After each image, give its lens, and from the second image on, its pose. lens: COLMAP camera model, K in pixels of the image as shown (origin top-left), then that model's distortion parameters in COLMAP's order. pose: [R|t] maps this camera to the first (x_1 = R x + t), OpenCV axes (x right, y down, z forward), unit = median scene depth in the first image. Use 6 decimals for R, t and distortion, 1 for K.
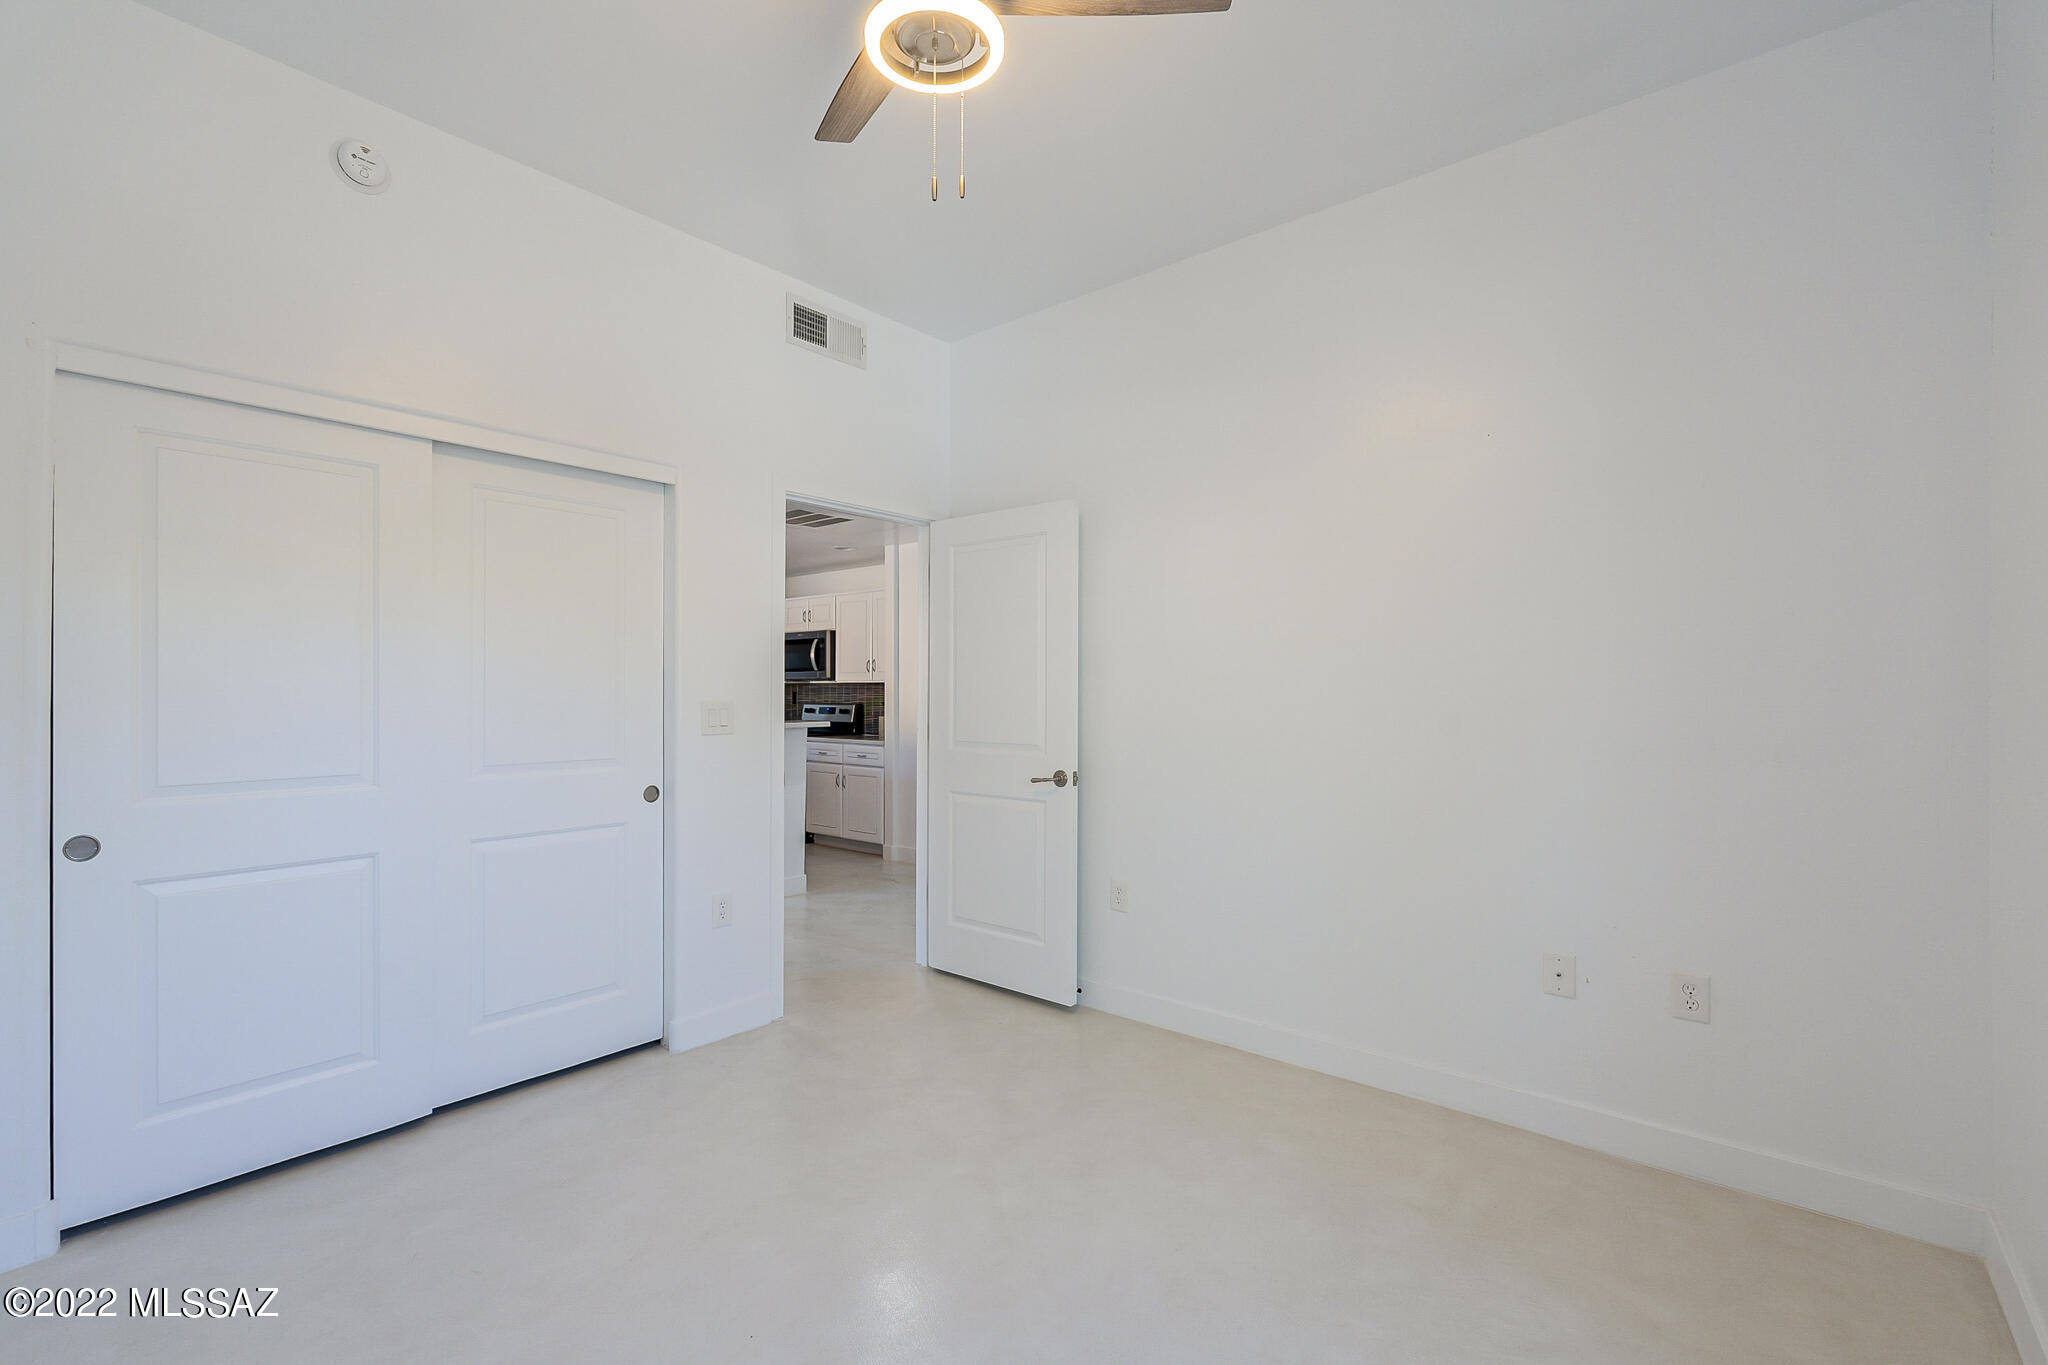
lens RADIAL K [[902.1, 0, 1024.0], [0, 902.1, 682.5], [0, 0, 1]] dist [0.002307, 0.000343]
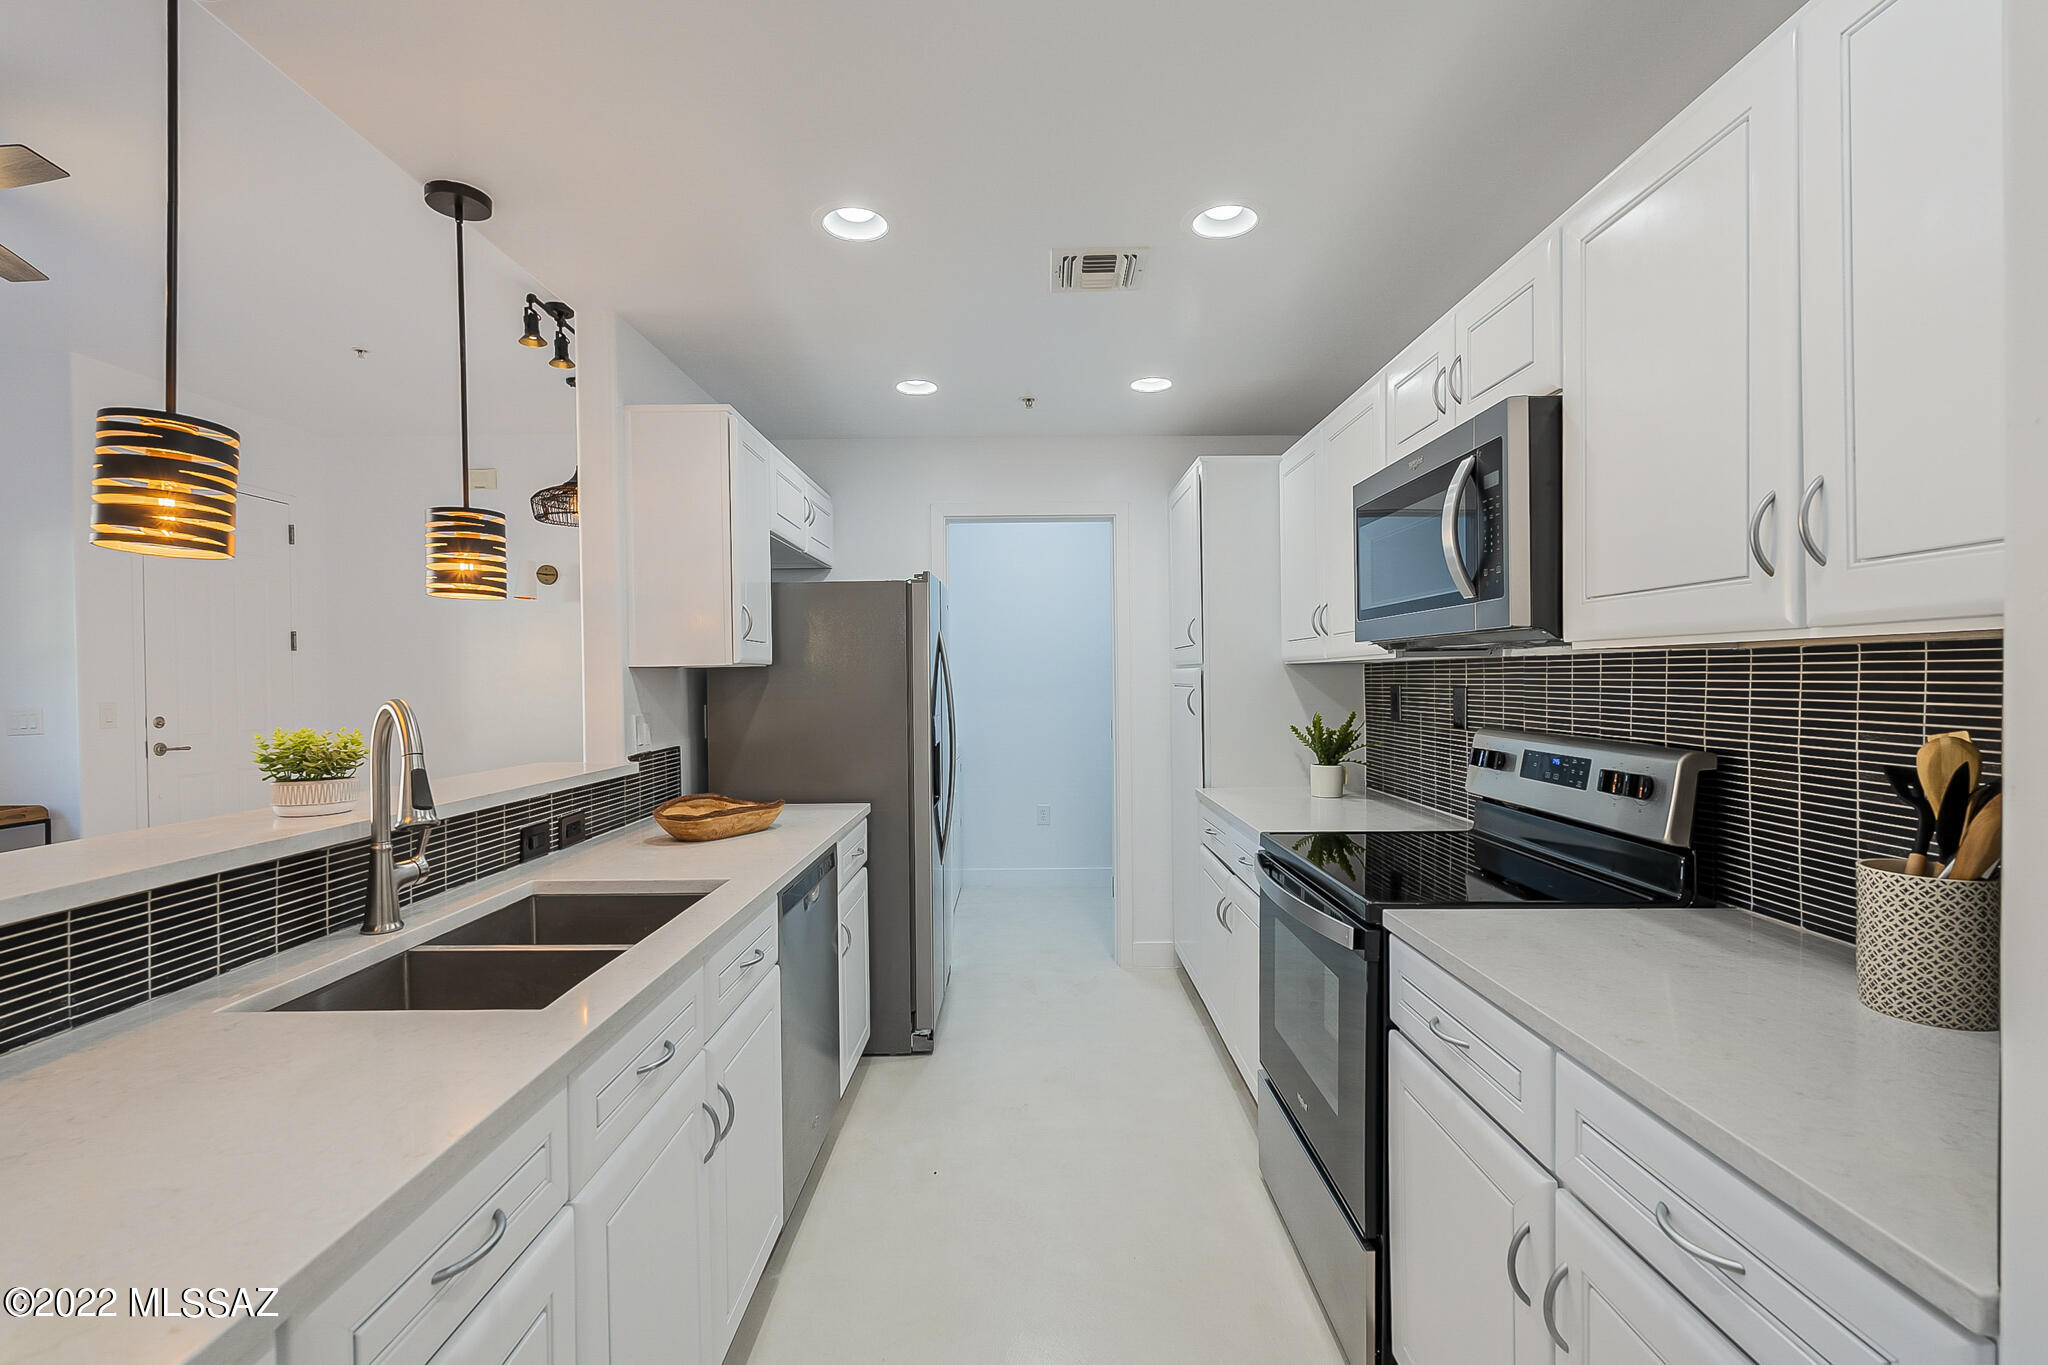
lens RADIAL K [[902.1, 0, 1024.0], [0, 902.1, 682.5], [0, 0, 1]] dist [0.002307, 0.000343]
pose [[0.647667, 0.002417, -0.761920, -0.129408], [0.014628, 0.999771, 0.015606, 0.002234], [0.761783, -0.021253, 0.647483, 0.758530]]
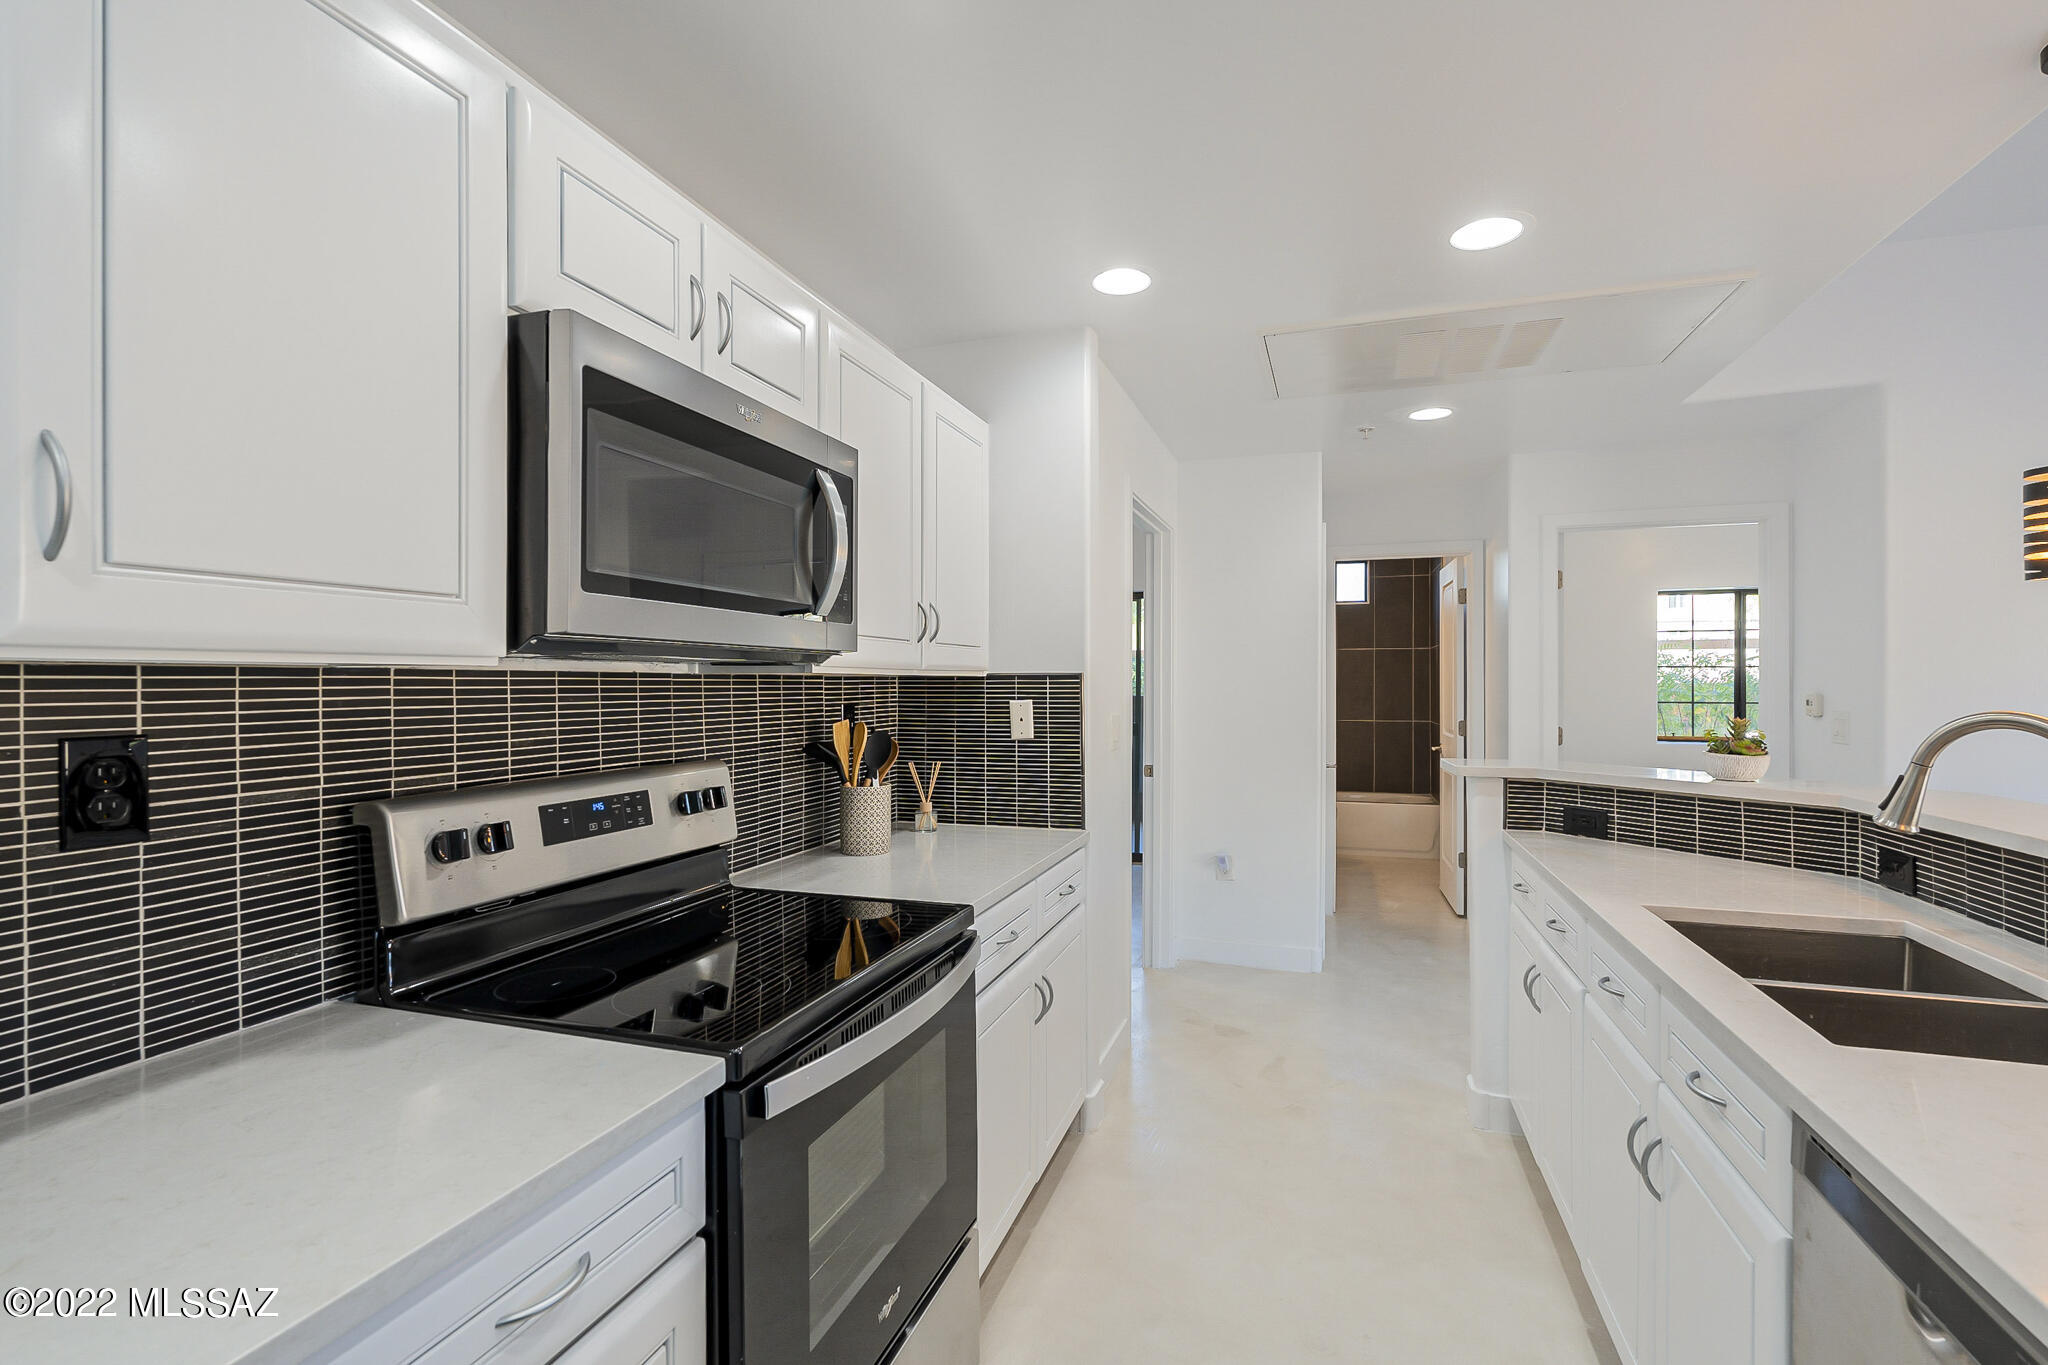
lens RADIAL K [[943.2, 0, 1024.0], [0, 943.2, 682.5], [0, 0, 1]] dist [-0.001439, -0.000234]
pose [[-0.369137, 0.002054, 0.929373, -0.448861], [-0.008040, 0.999953, -0.005404, 0.003281], [-0.929340, -0.009467, -0.369103, 1.020159]]
